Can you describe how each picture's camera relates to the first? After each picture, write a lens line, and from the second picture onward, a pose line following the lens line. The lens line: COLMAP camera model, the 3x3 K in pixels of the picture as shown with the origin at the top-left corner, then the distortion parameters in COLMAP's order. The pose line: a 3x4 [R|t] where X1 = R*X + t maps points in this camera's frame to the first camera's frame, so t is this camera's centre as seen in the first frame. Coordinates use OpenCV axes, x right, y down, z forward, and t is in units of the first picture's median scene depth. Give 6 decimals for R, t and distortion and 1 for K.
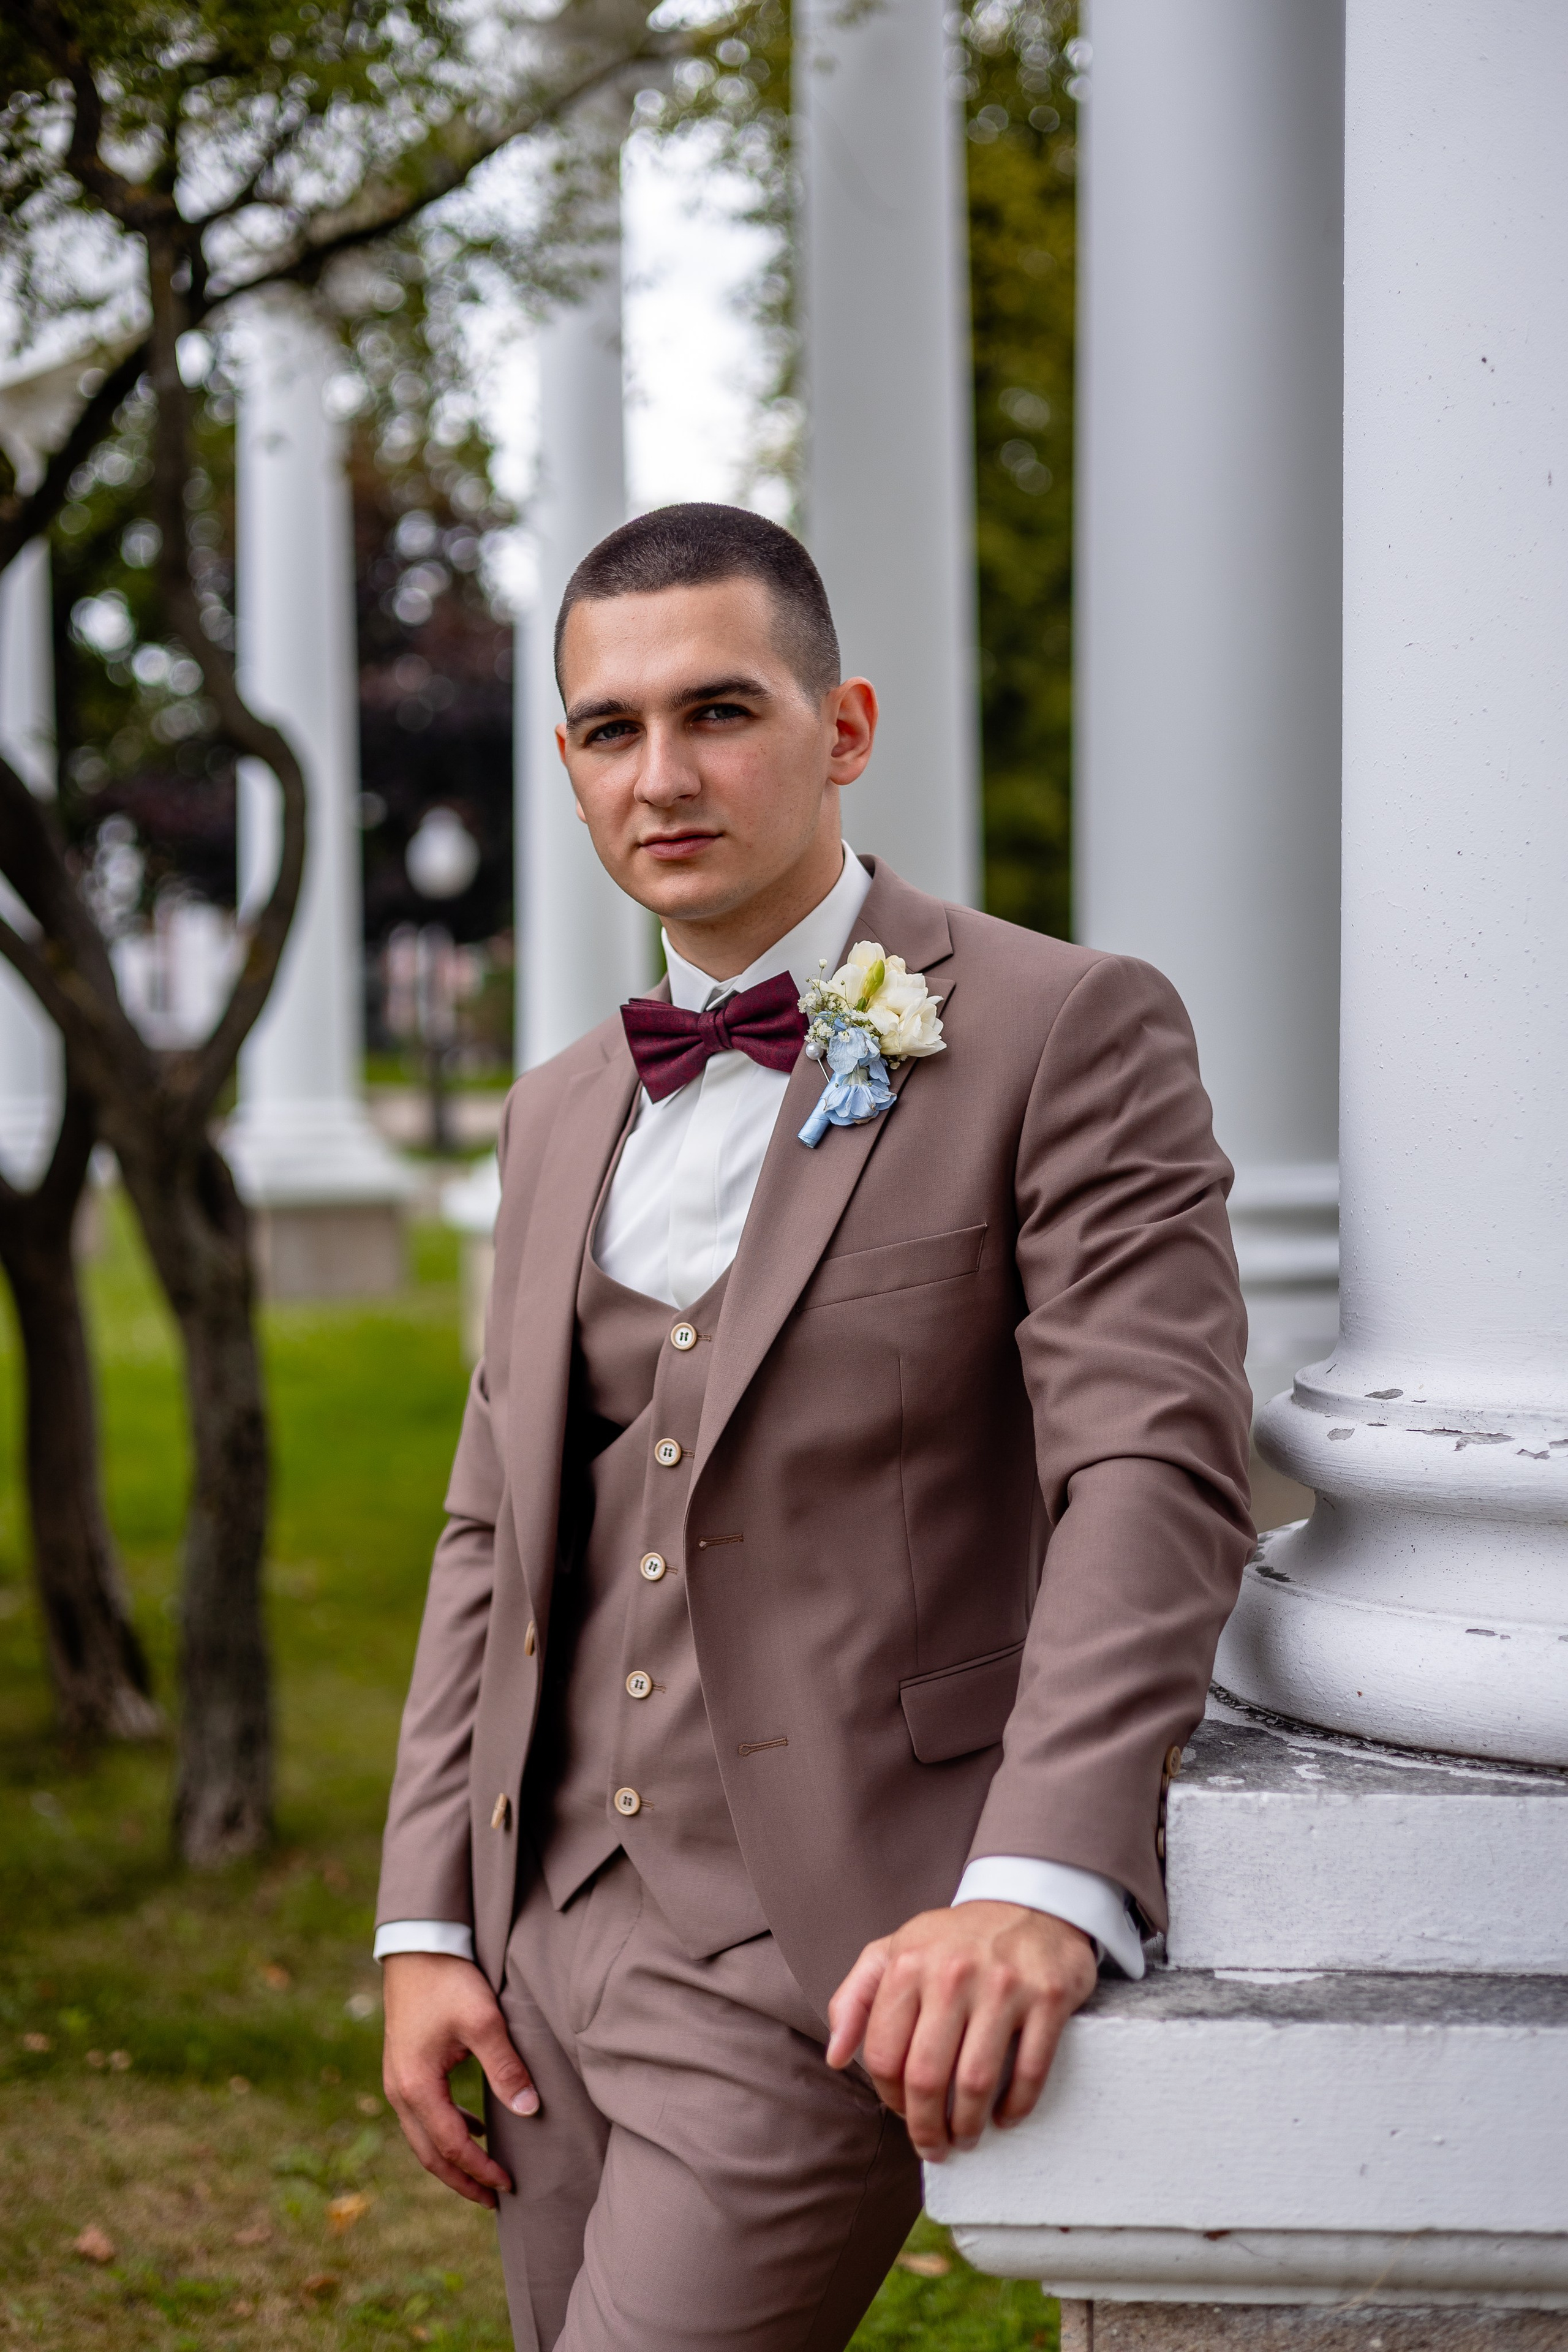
lens RADIAL K [[3570.6, 0, 784.0], [0, 3570.6, 1176.0], [0, 0, 1]] dist [0.021466, 0.040106]
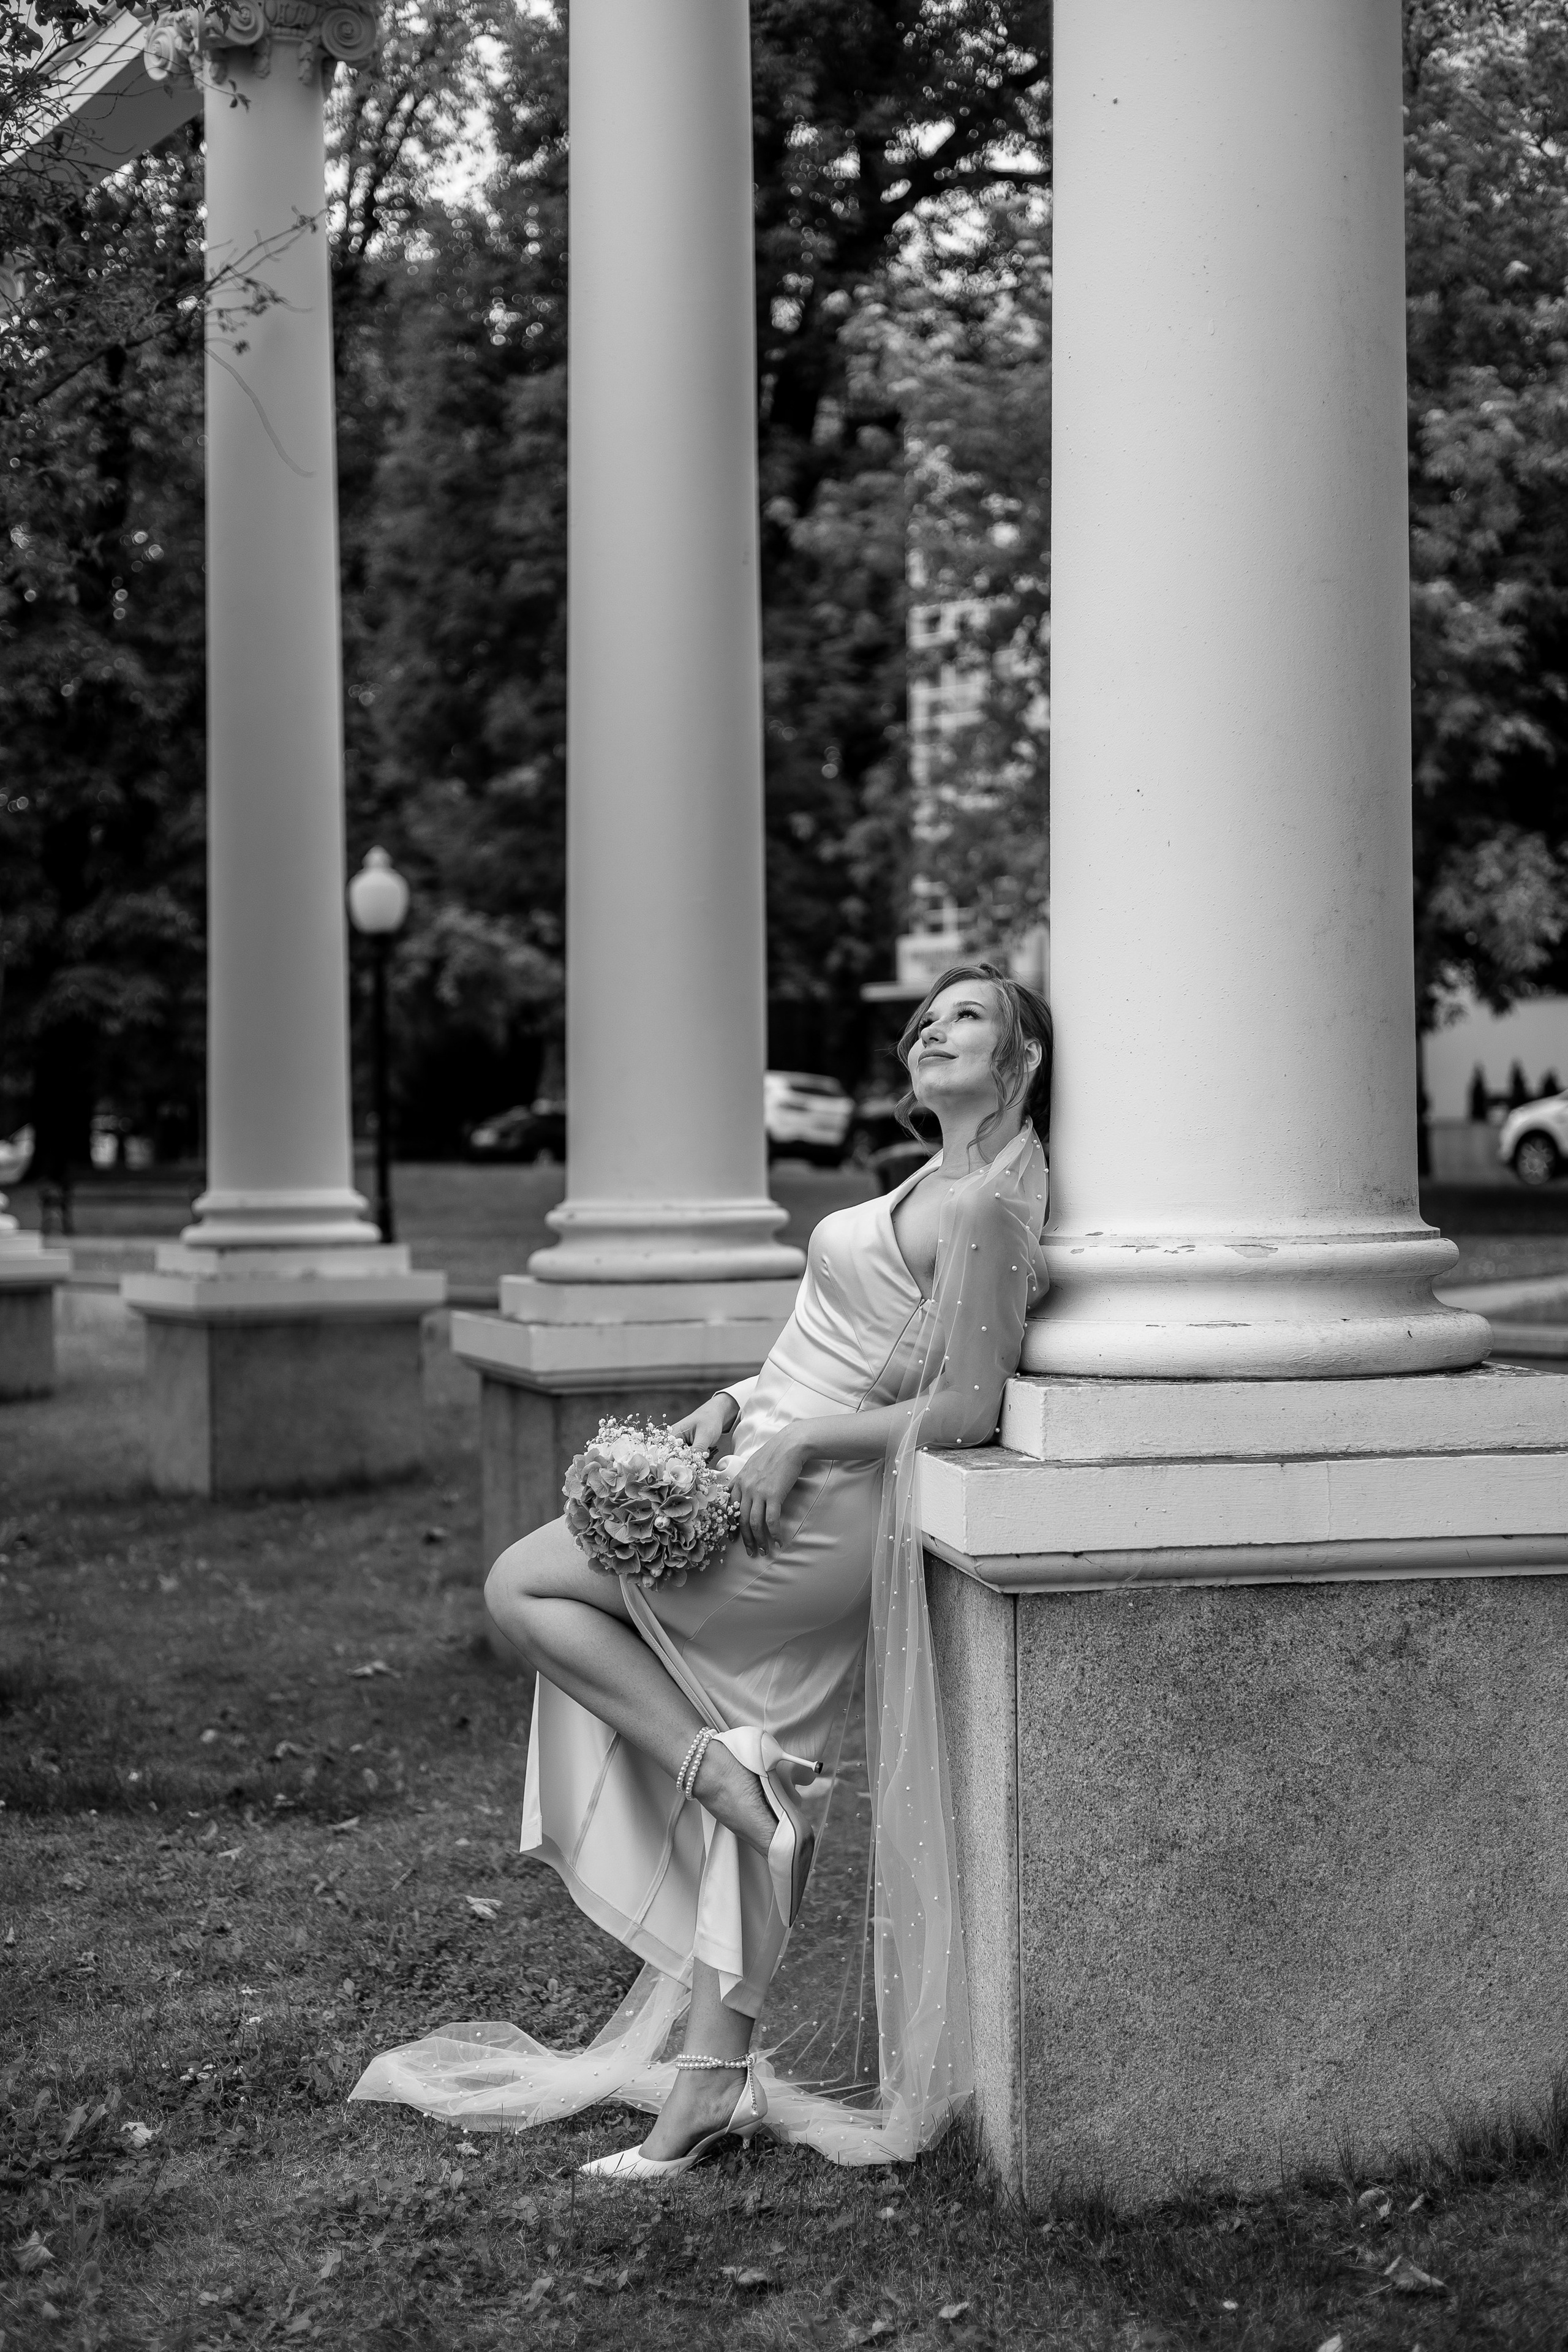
lens RADIAL K [[3287.8, 0, 755.8], [0, 3287.8, 1237.1], [0, 0, 1]] dist [0.018137, 0.030505]
pose [[0.974375, -0.013205, 0.224543, -0.493453], [0.013005, 0.999913, 0.002374, 0.053224], [-0.224554, 0.000607, 0.974461, -0.959274]]
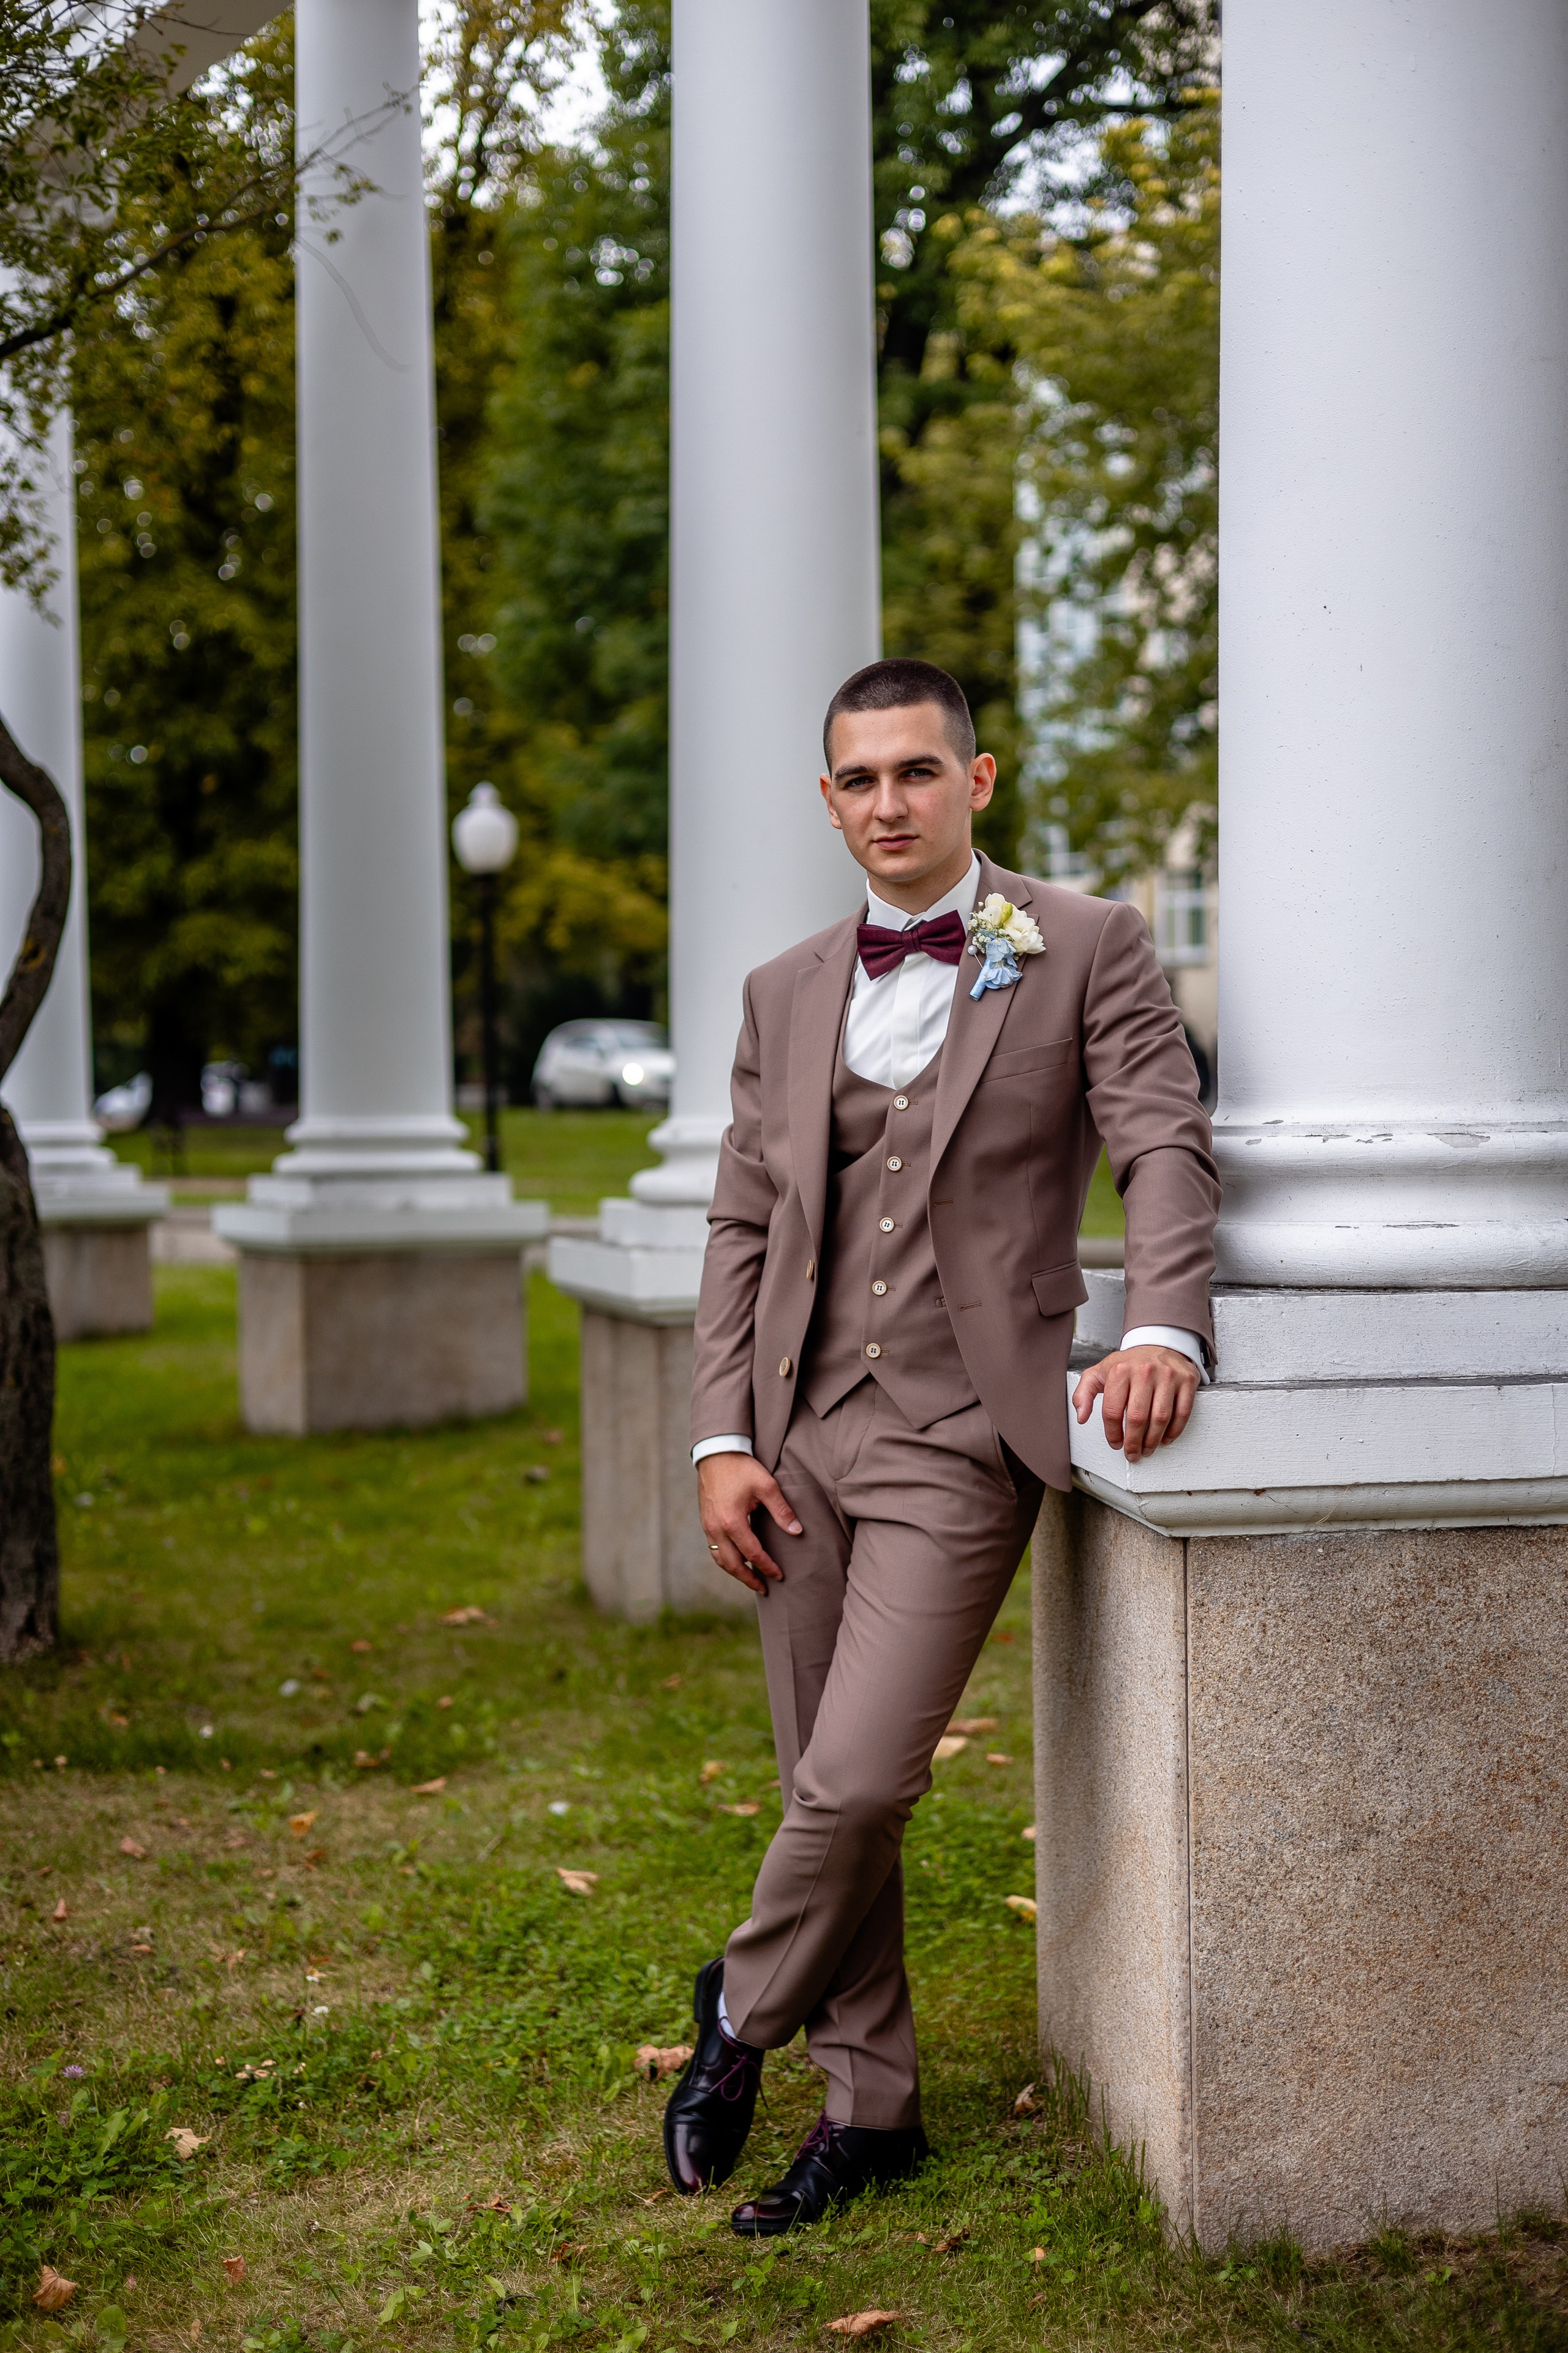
lens RADIAL K [[3288.9, 0, 755.8], [0, 3288.9, 1237.7], [0, 0, 1]] dist [0.018137, 0.030505]
pose [[0.981343, -0.017322, 0.191483, -0.442856], [0.013958, 0.999724, 0.018902, 0.082926], [-0.191758, -0.015877, 0.981314, -0.701954]]
